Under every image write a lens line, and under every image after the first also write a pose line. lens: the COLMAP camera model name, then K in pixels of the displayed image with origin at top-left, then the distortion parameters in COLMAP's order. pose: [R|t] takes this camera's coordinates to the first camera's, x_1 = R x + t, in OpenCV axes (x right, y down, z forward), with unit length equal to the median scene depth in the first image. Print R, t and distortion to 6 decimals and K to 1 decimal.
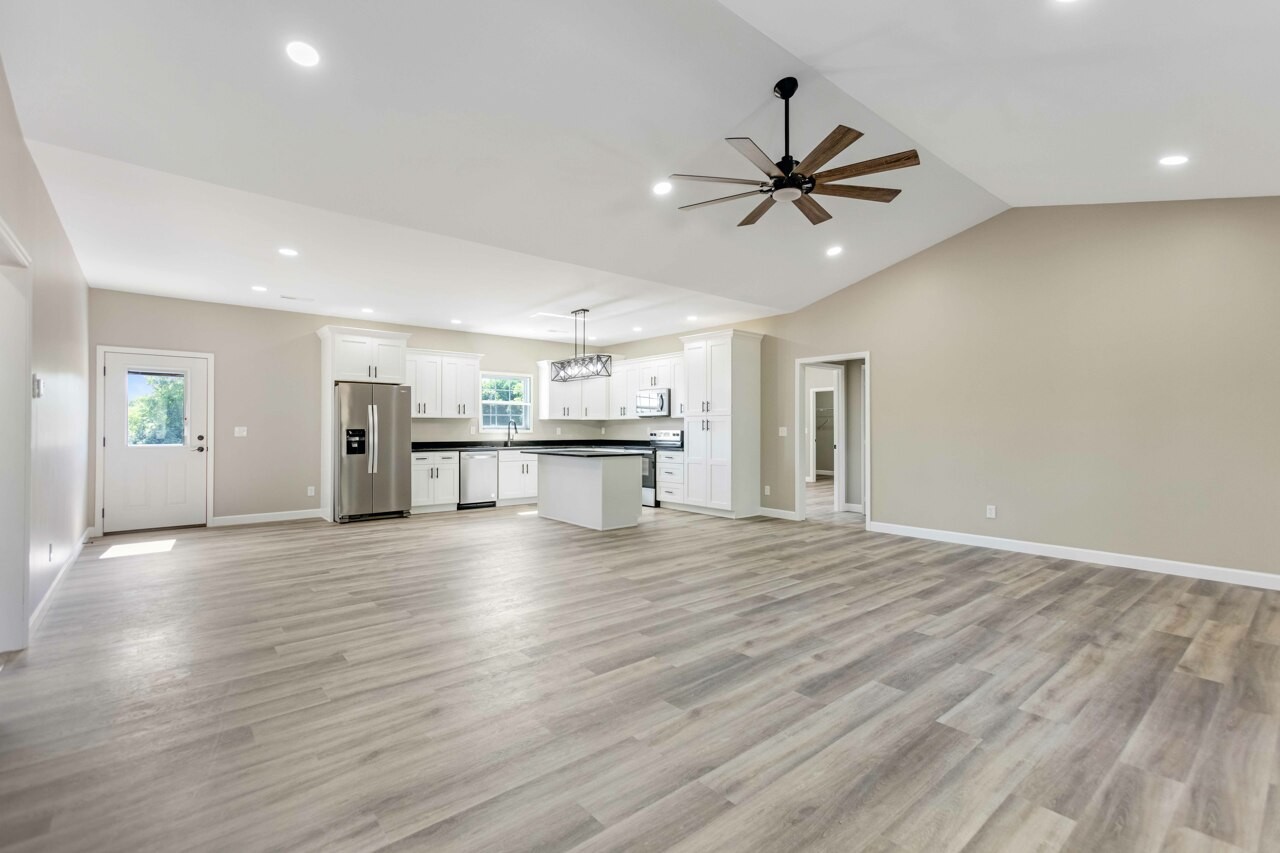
lens RADIAL K [[588.8, 0, 637.7], [0, 588.8, 424.6], [0, 0, 1]] dist [0.002031, 0.003398]
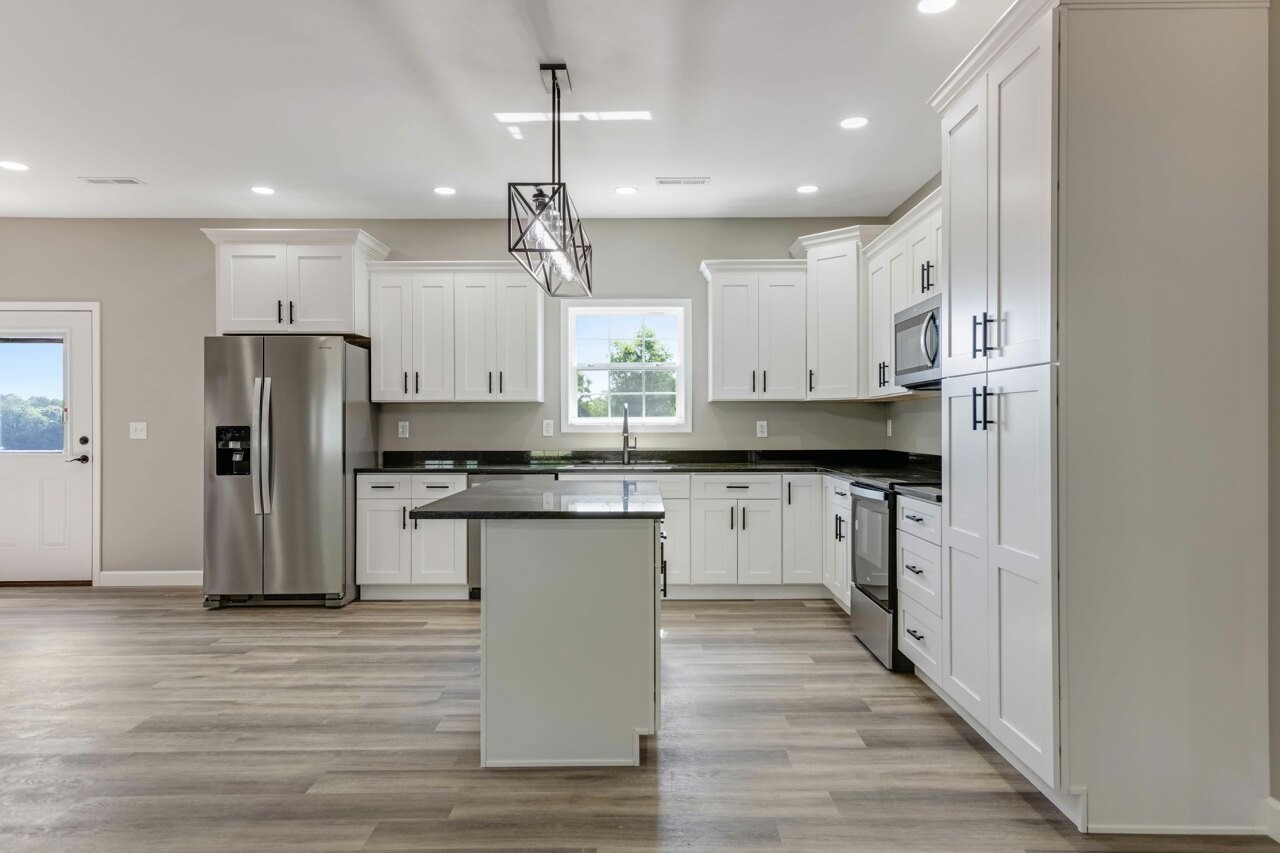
lens RADIAL K [[829.8, 0, 643.0], [0, 829.8, 424.4], [0, 0, 1]] dist [0.039205, 0.002600]
pose [[0.756483, -0.001999, -0.654010, 0.263298], [0.008491, 0.999941, 0.006765, 0.004335], [0.653958, -0.010671, 0.756456, 0.686490]]
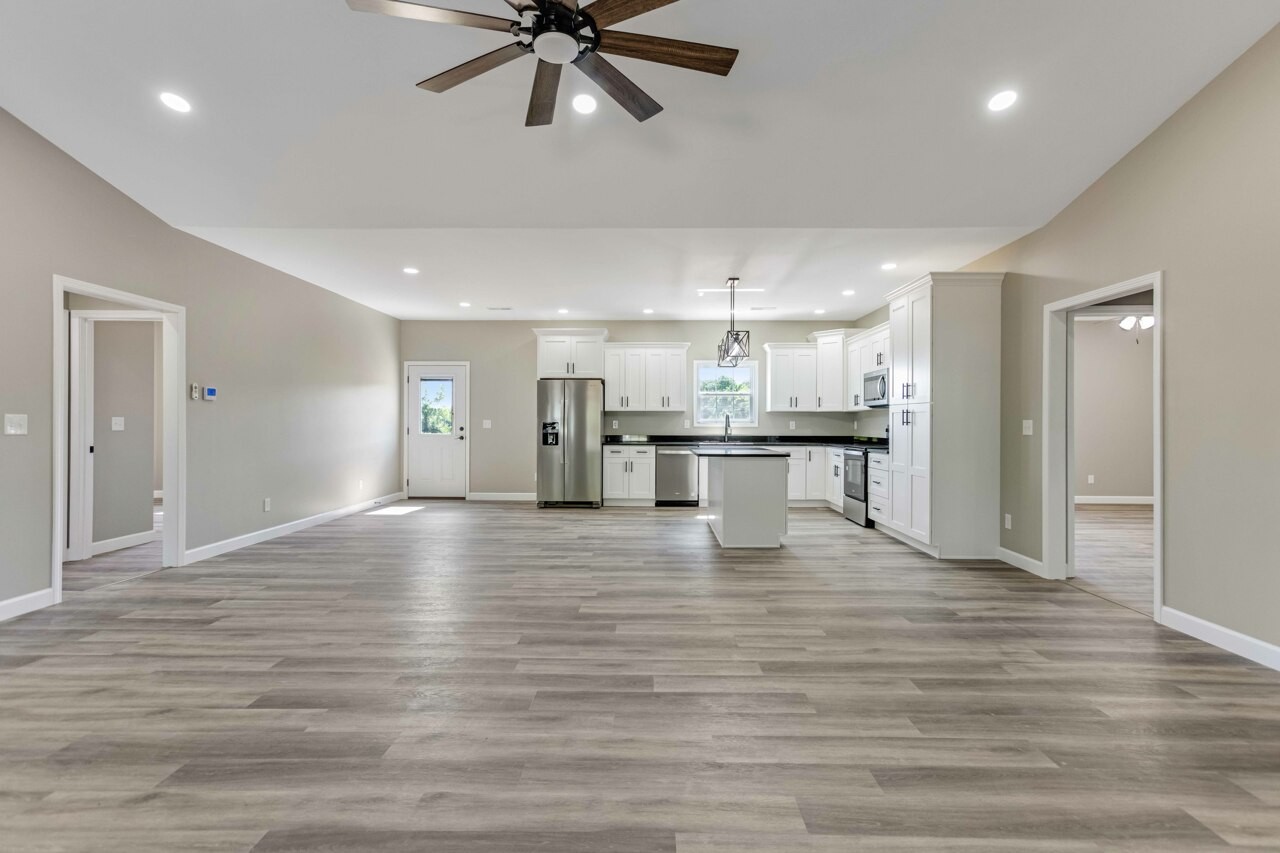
lens RADIAL K [[588.8, 0, 645.5], [0, 588.8, 425.6], [0, 0, 1]] dist [0.002031, 0.003398]
pose [[0.748115, 0.005551, -0.663546, 0.377830], [0.001871, 0.999943, 0.010474, 0.002952], [0.663566, -0.009077, 0.748062, 0.303246]]
